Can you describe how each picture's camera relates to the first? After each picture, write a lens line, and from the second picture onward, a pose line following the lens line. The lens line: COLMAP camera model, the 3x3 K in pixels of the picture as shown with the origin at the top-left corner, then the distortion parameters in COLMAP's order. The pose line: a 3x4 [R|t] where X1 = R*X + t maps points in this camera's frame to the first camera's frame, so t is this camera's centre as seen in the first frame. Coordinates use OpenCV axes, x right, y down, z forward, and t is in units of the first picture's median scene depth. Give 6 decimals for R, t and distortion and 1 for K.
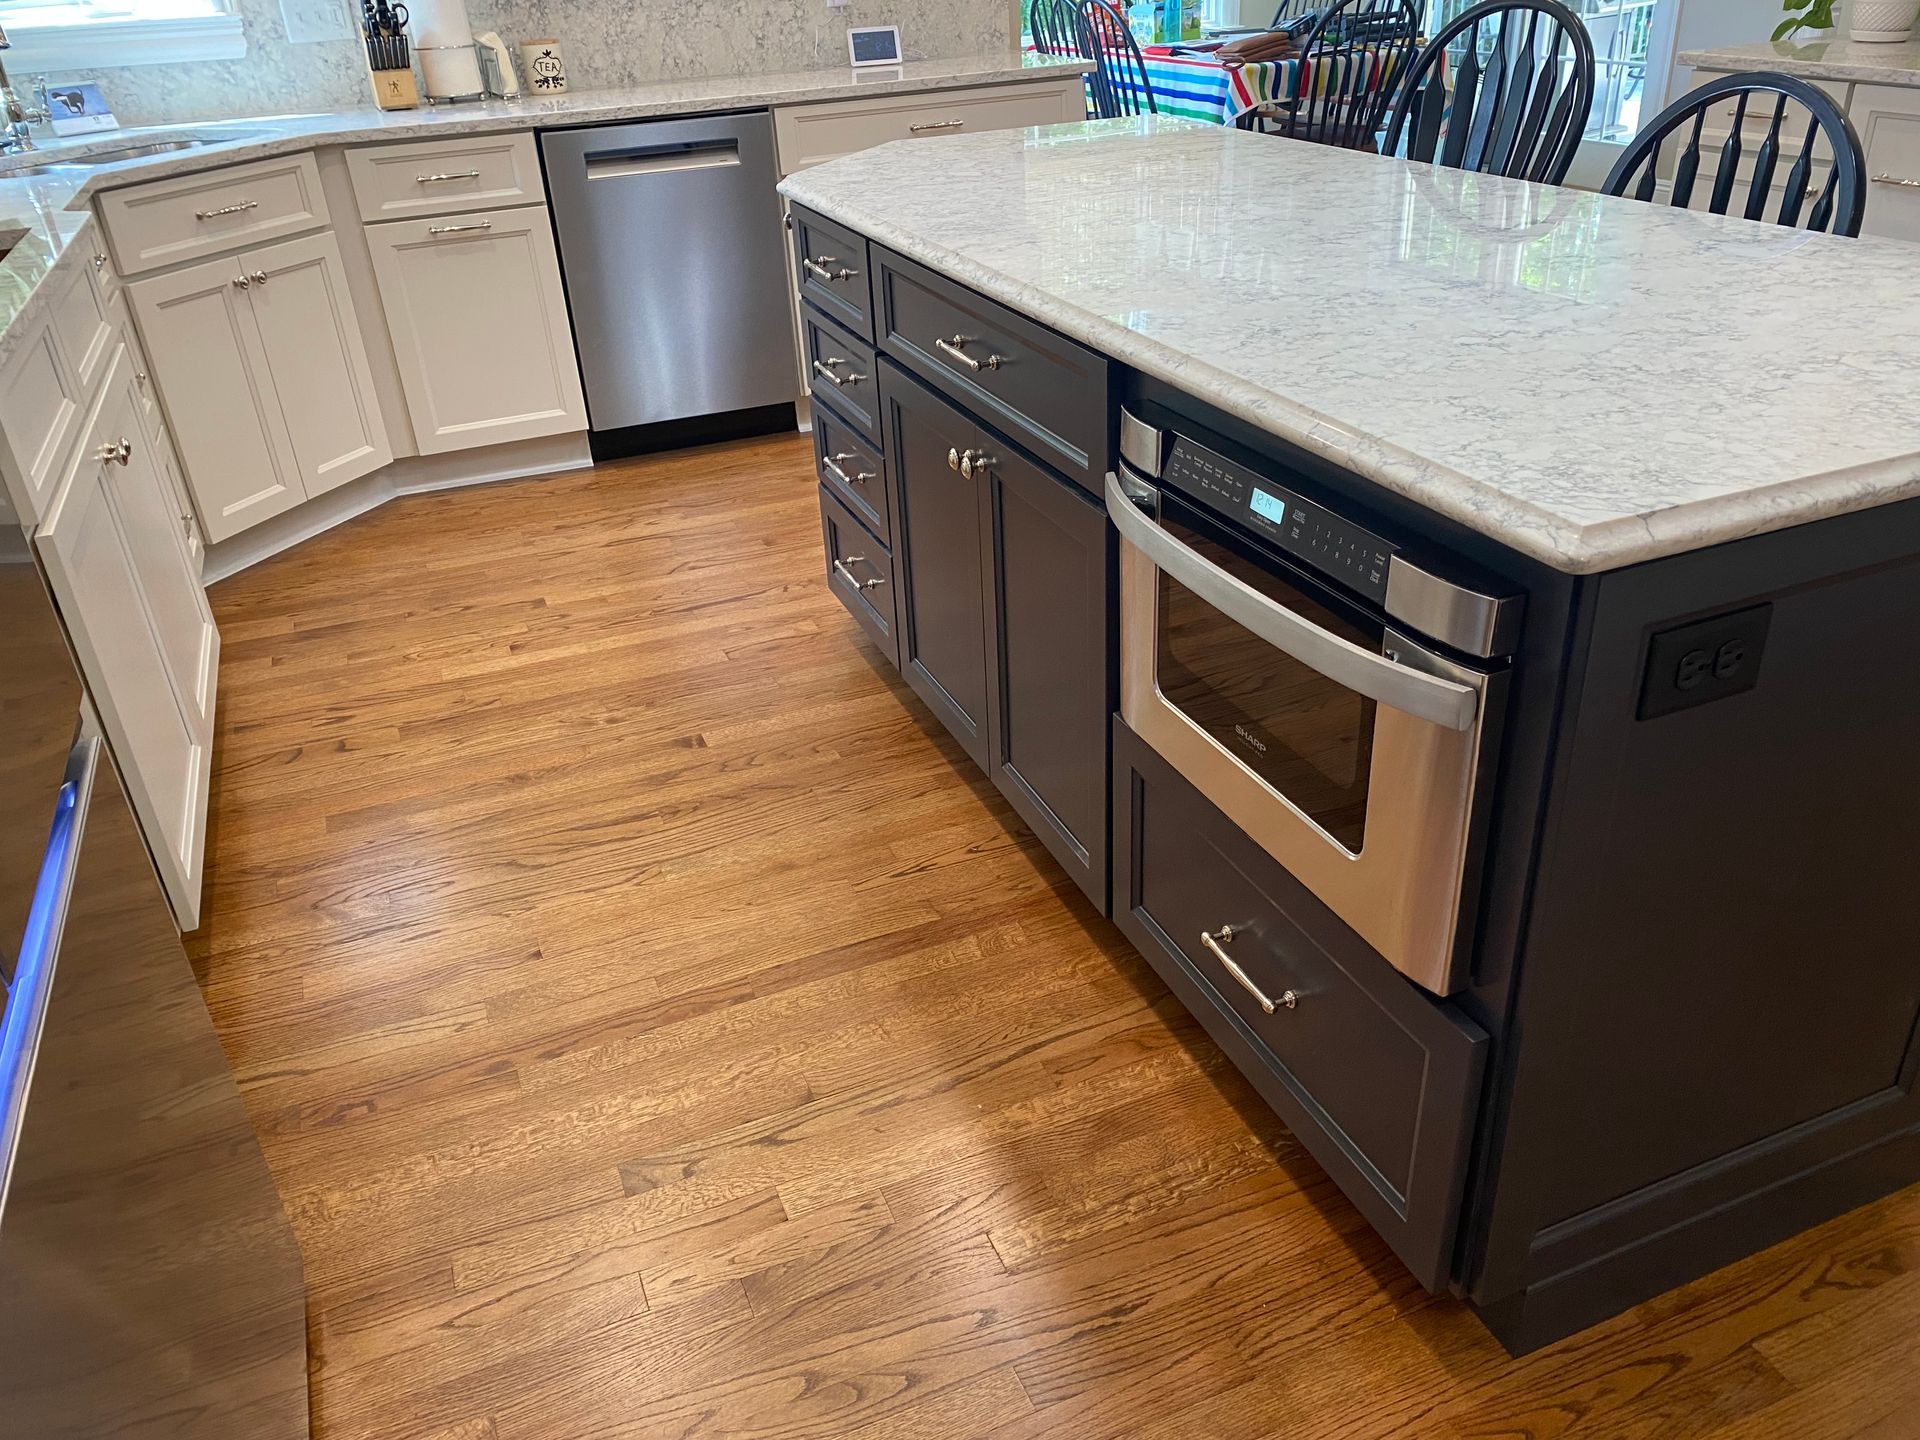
lens RADIAL K [[1445.2, 0, 960.0], [0, 1445.2, 720.0], [0, 0, 1]] dist [0.035298, -0.026777]
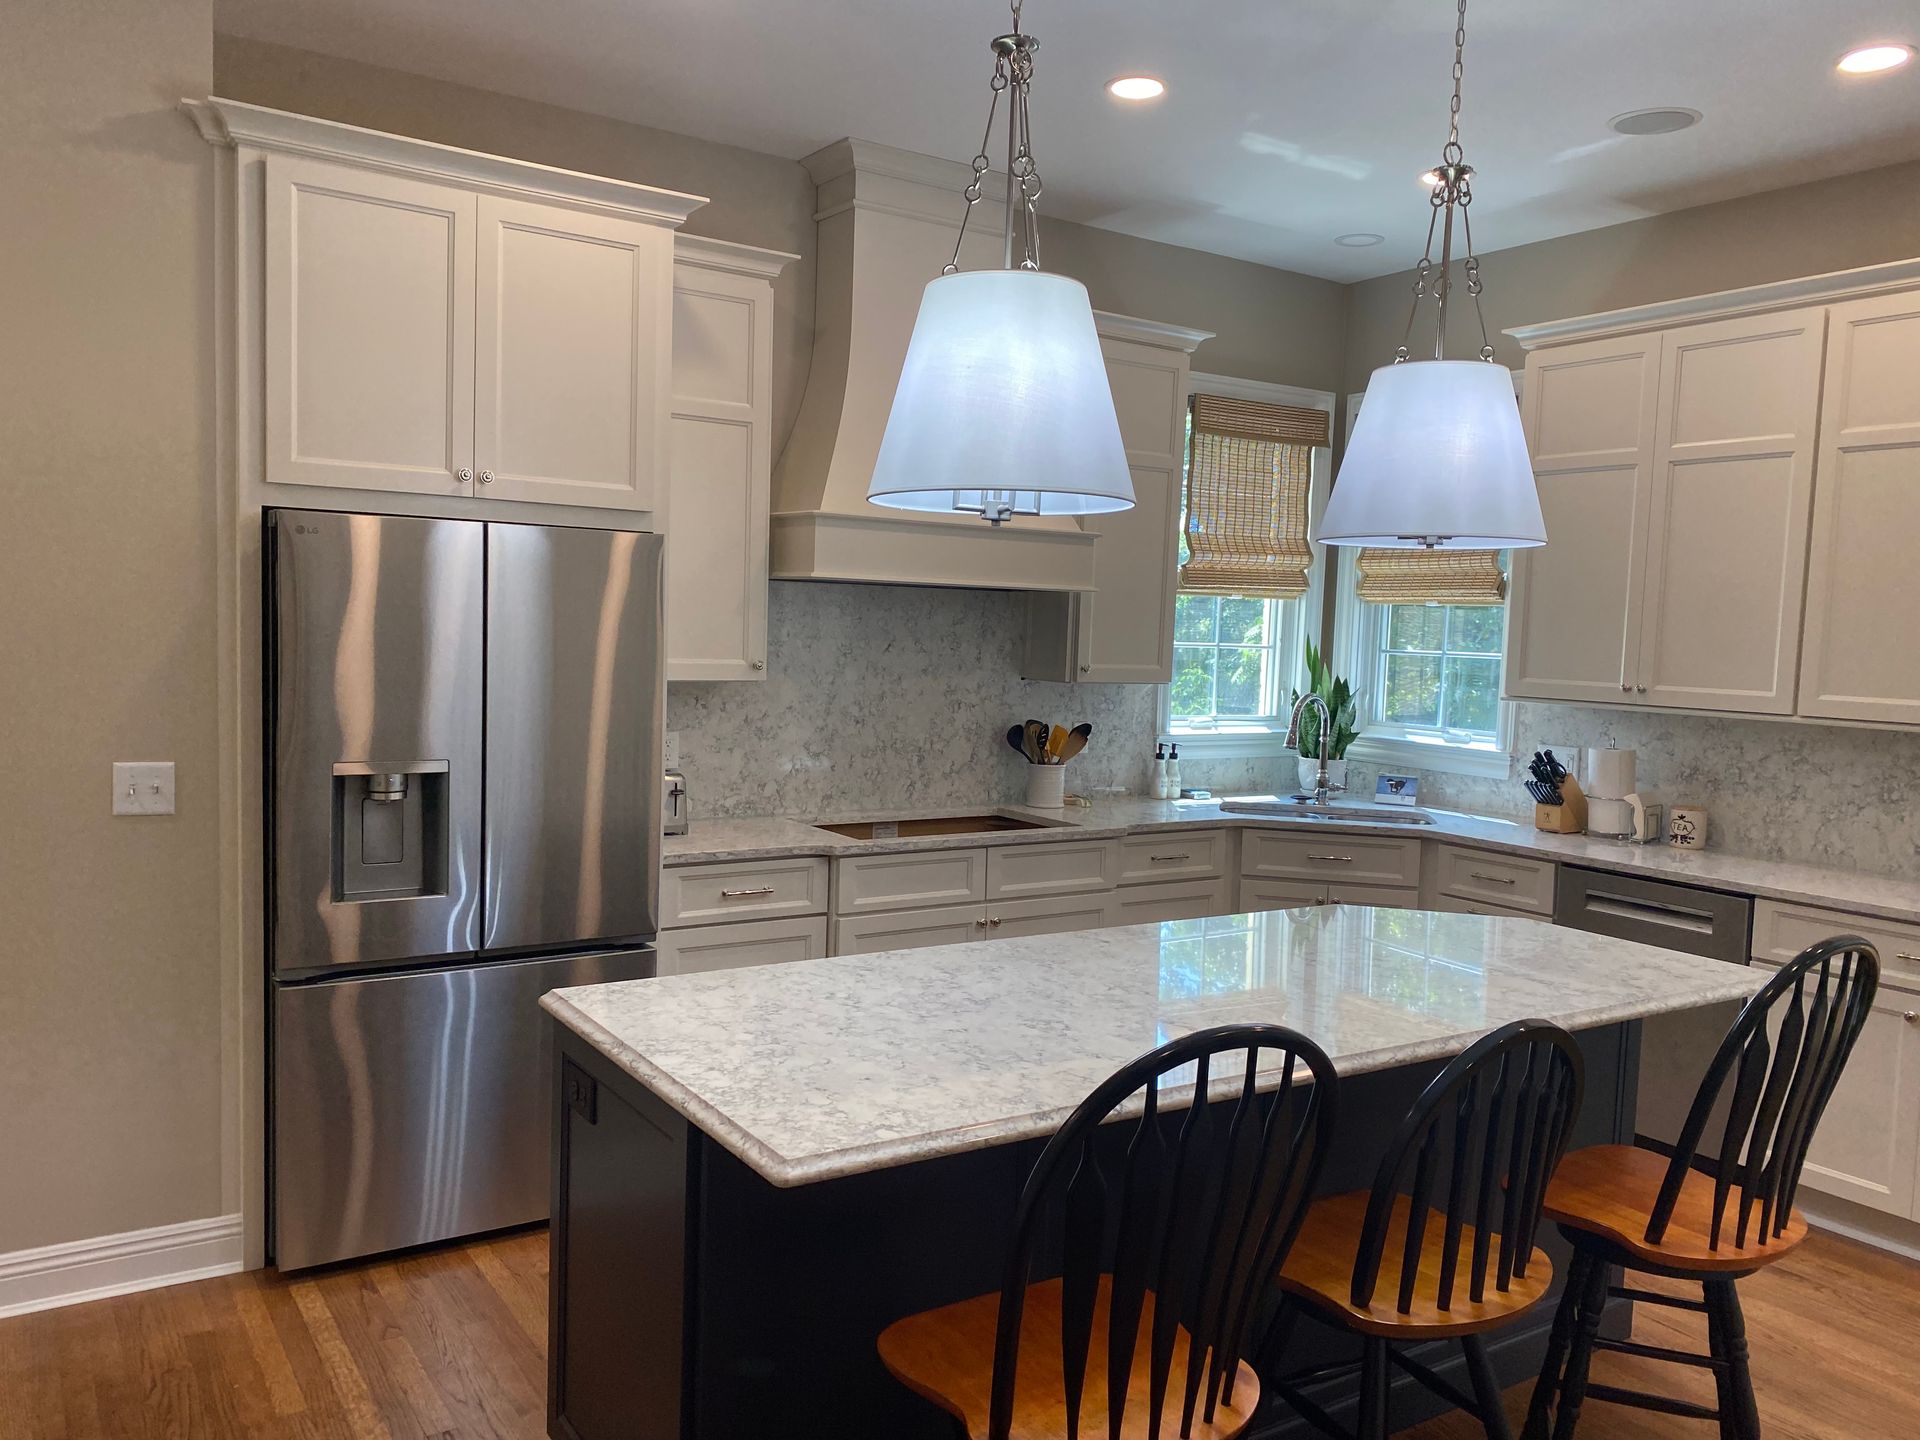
lens RADIAL K [[1445.2, 0, 960.0], [0, 1445.2, 720.0], [0, 0, 1]] dist [0.035298, -0.026777]
pose [[0.198807, 0.122114, -0.972401, 0.776716], [-0.510219, 0.860037, 0.003689, -0.236019], [0.836751, 0.495404, 0.233286, 0.192341]]
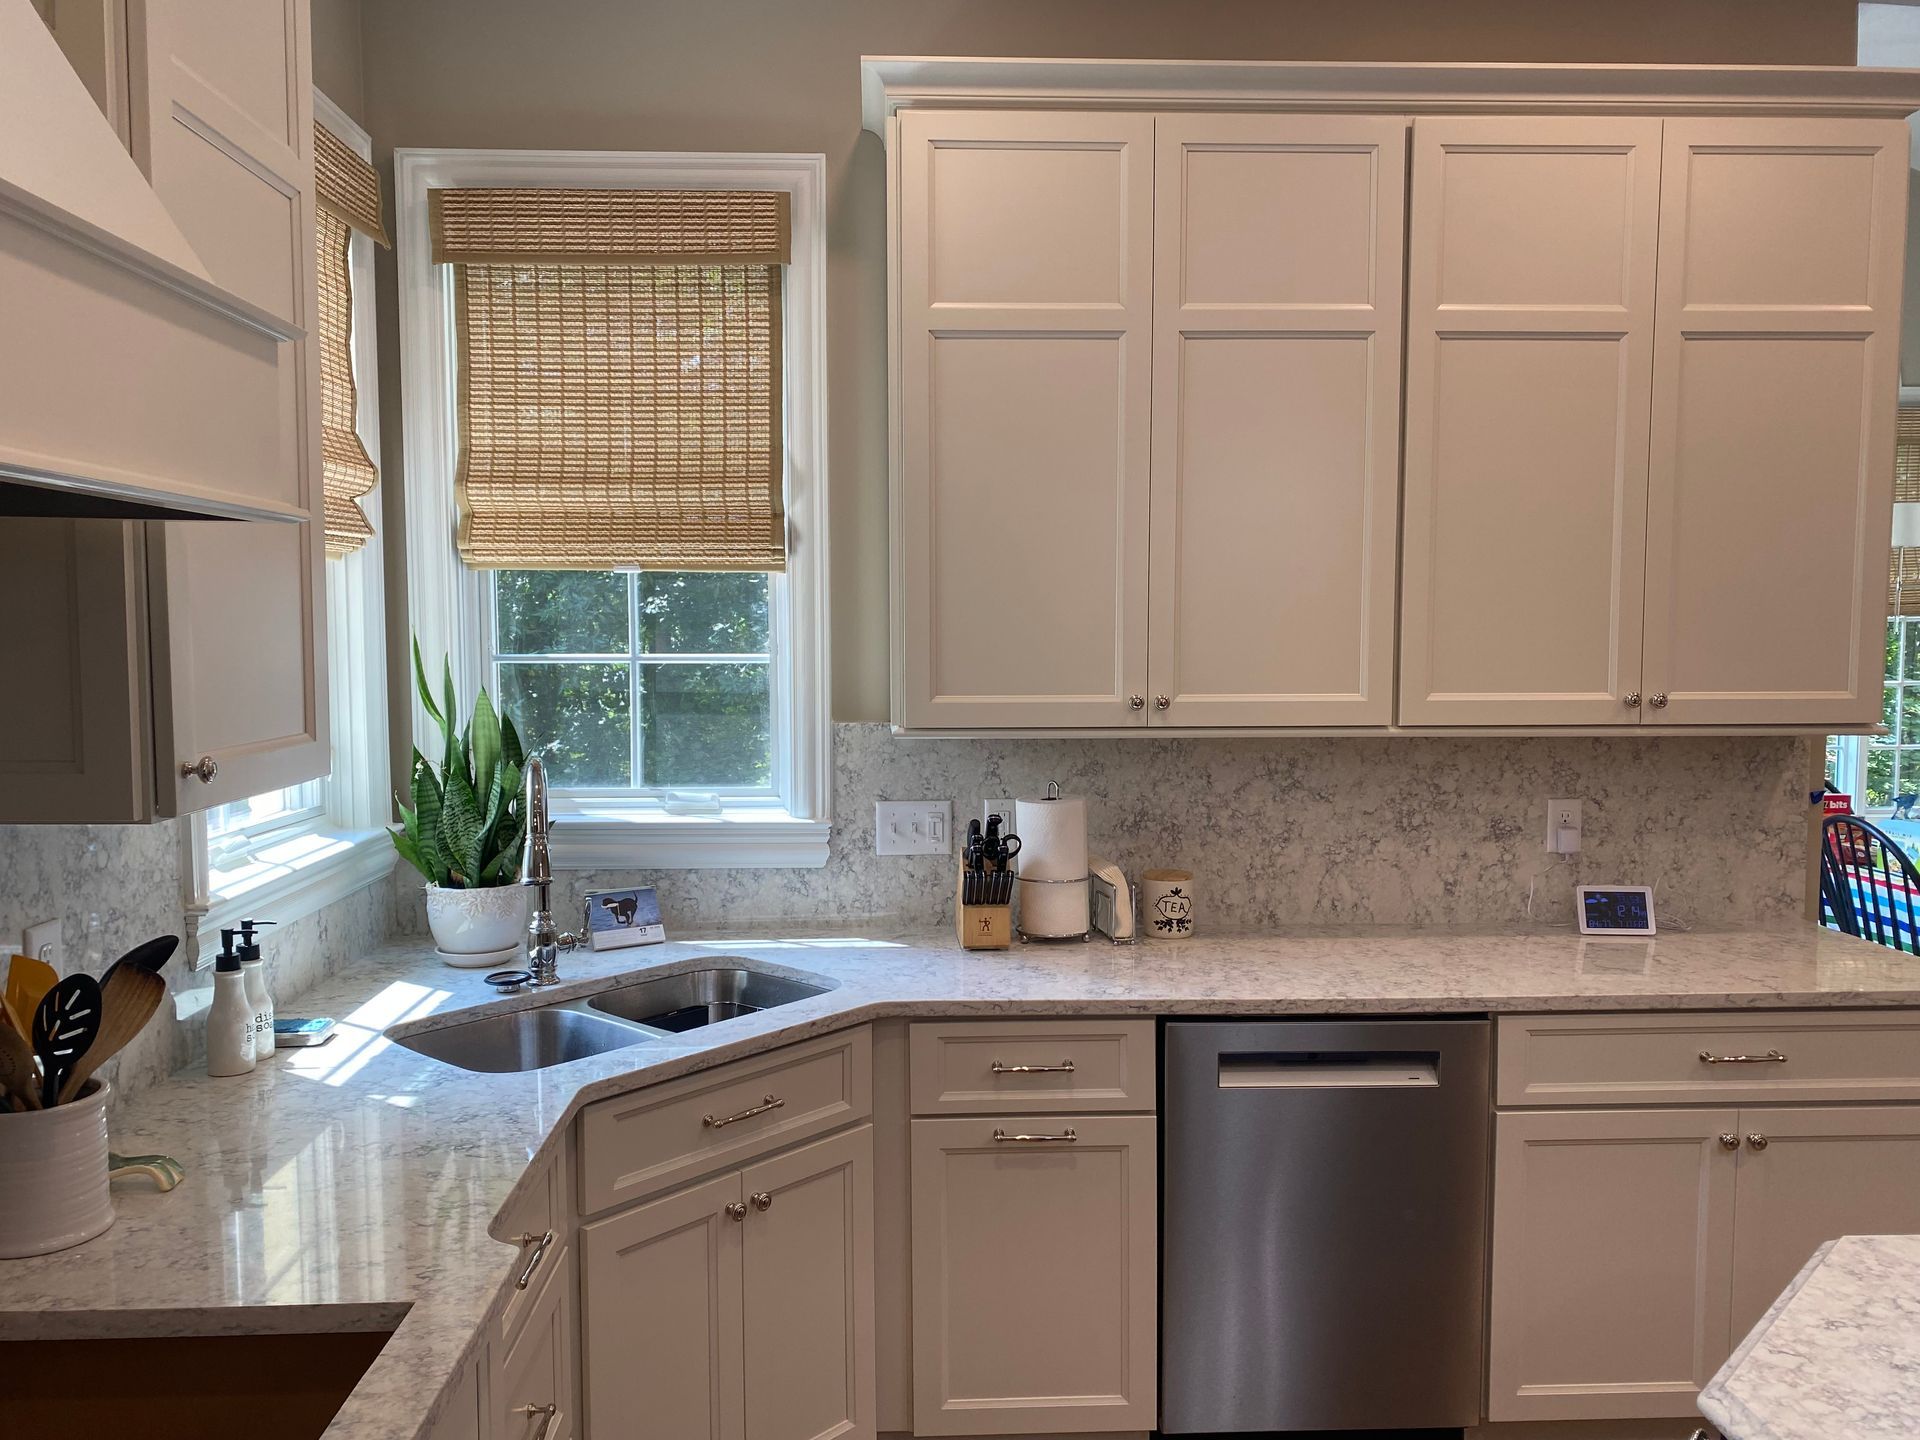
lens RADIAL K [[1456.4, 0, 960.0], [0, 1456.4, 720.0], [0, 0, 1]] dist [0.101247, -0.172036]
pose [[0.940533, 0.069311, -0.332557, -0.143538], [-0.201526, 0.901932, -0.381976, -0.226042], [0.273468, 0.426279, 0.862265, 0.263809]]
